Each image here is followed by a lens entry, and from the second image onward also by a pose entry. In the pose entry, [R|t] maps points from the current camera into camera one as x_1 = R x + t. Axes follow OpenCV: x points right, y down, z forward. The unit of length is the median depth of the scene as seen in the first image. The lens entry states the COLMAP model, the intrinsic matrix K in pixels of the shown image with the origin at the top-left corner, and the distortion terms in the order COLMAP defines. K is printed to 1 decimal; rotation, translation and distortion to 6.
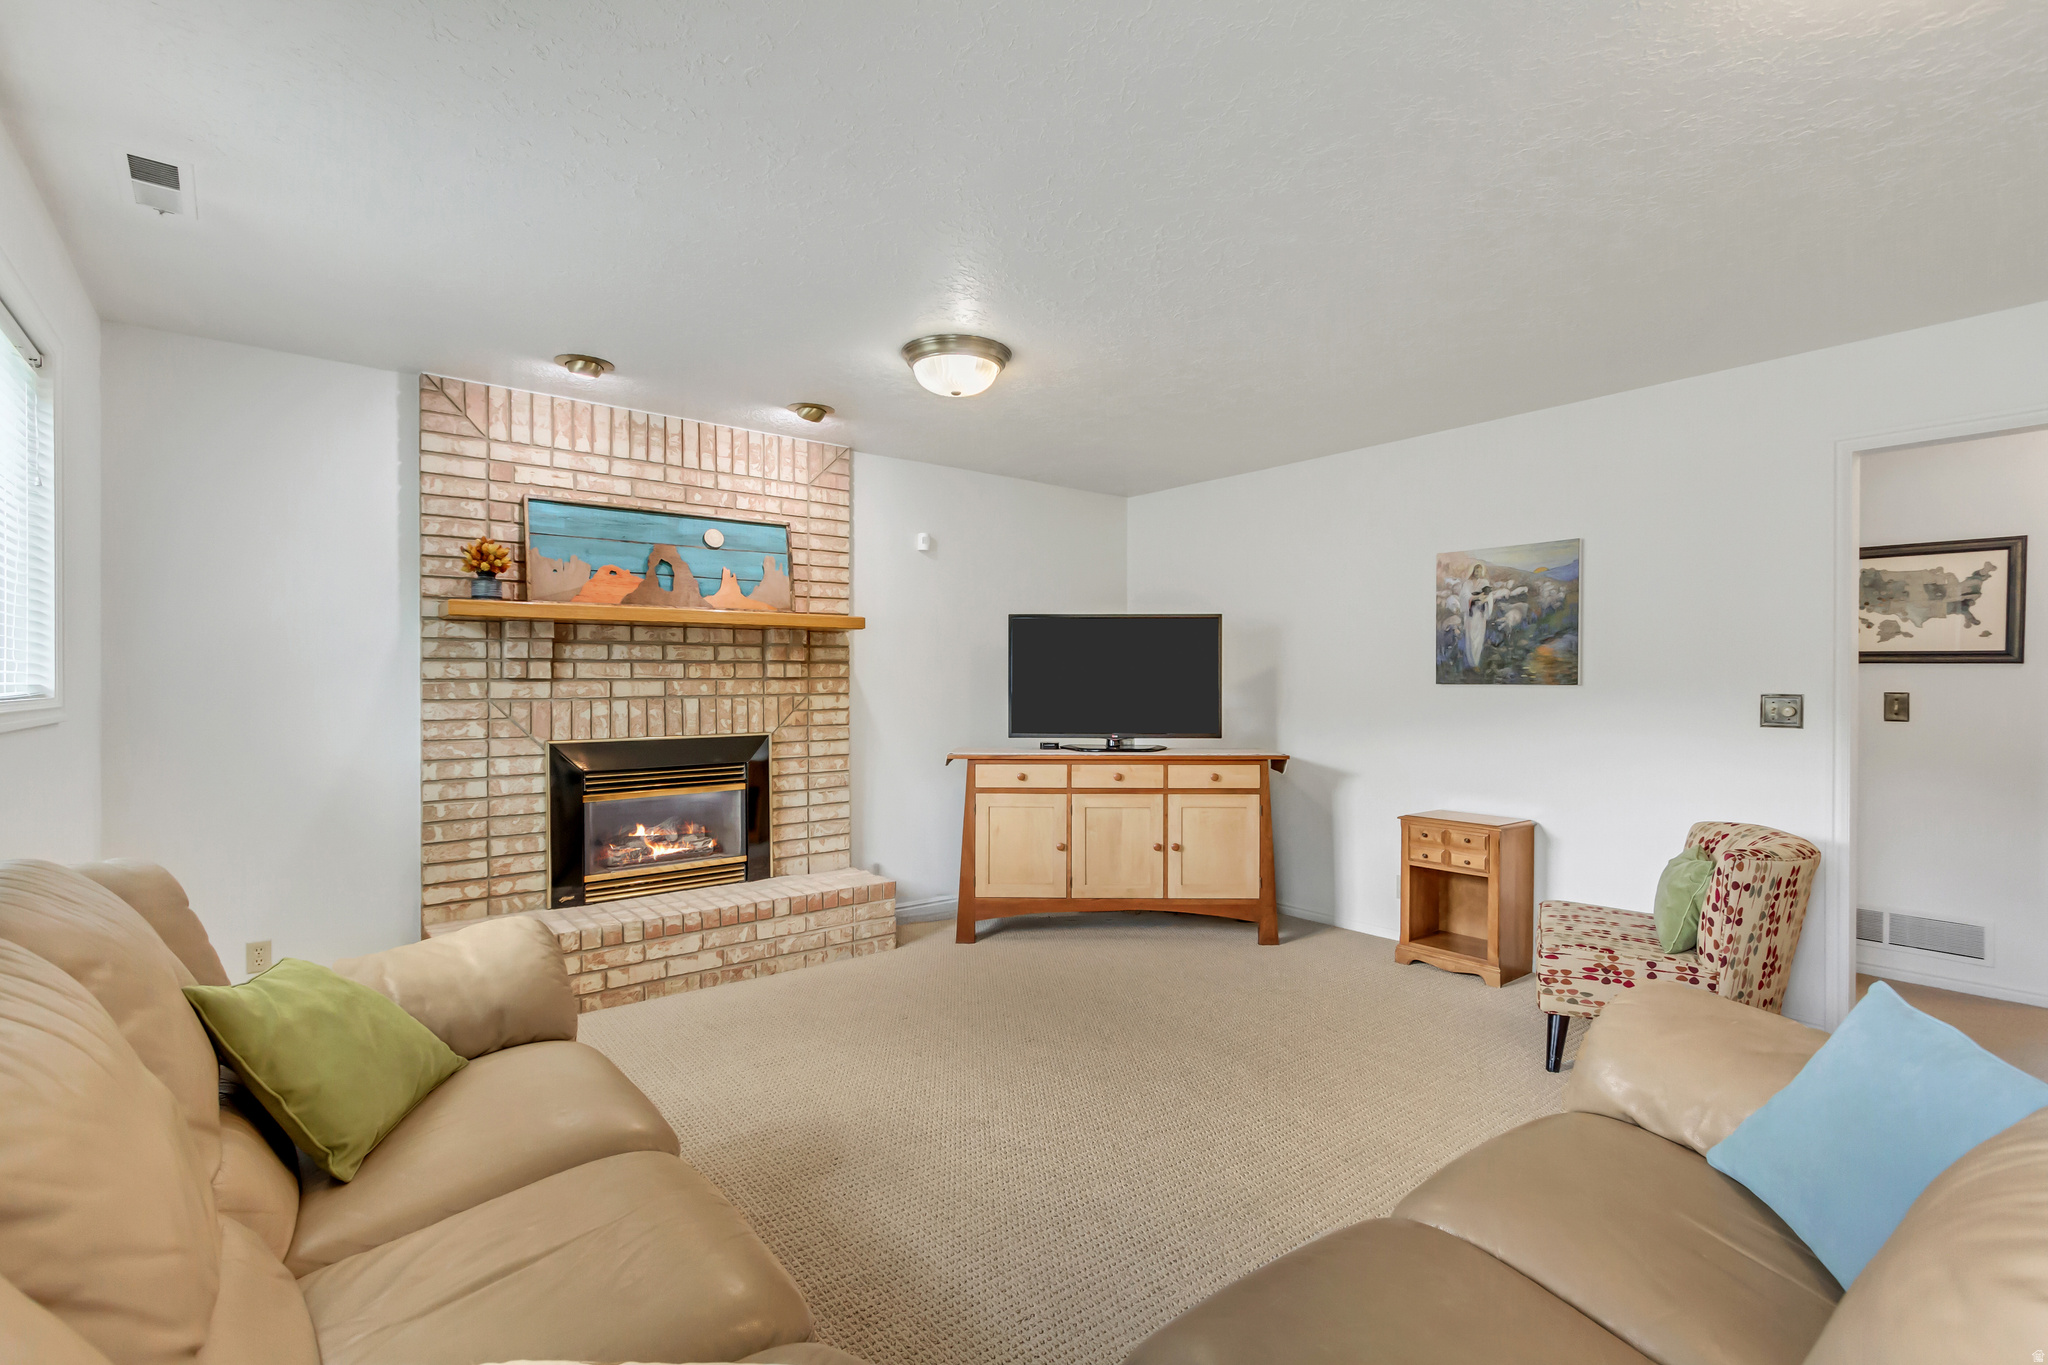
lens RADIAL K [[930.4, 0, 1024.0], [0, 930.4, 682.5], [0, 0, 1]] dist [0.002839, 0.000345]
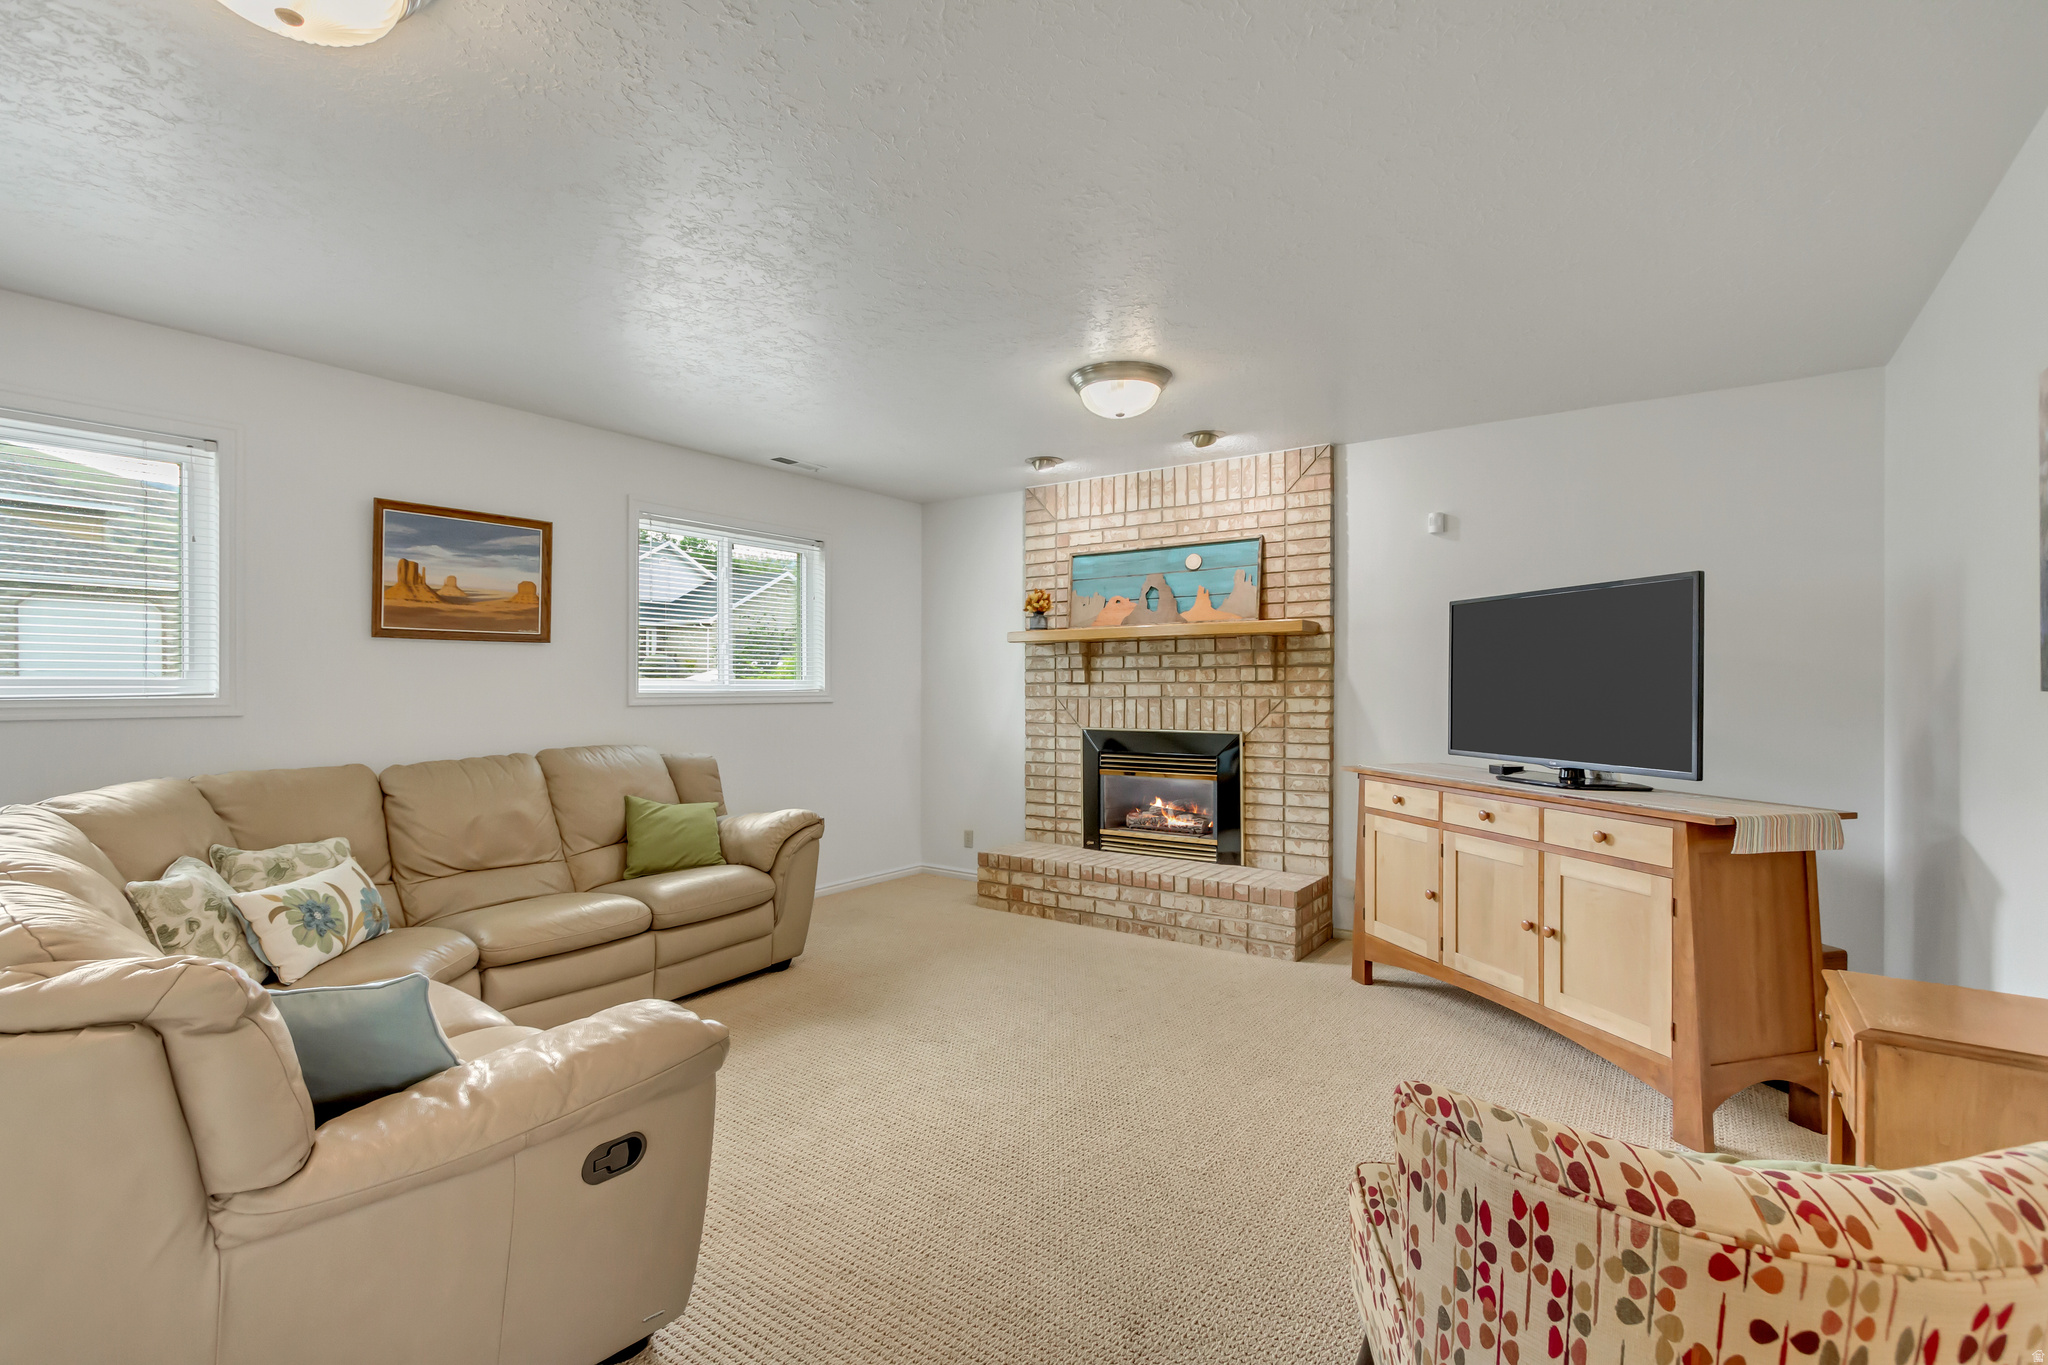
lens RADIAL K [[930.4, 0, 1024.0], [0, 930.4, 682.5], [0, 0, 1]] dist [0.002839, 0.000345]
pose [[0.290958, -0.003198, -0.956731, 0.751625], [-0.002794, 0.999987, -0.004192, 0.001644], [0.956732, 0.003893, 0.290945, 0.479609]]
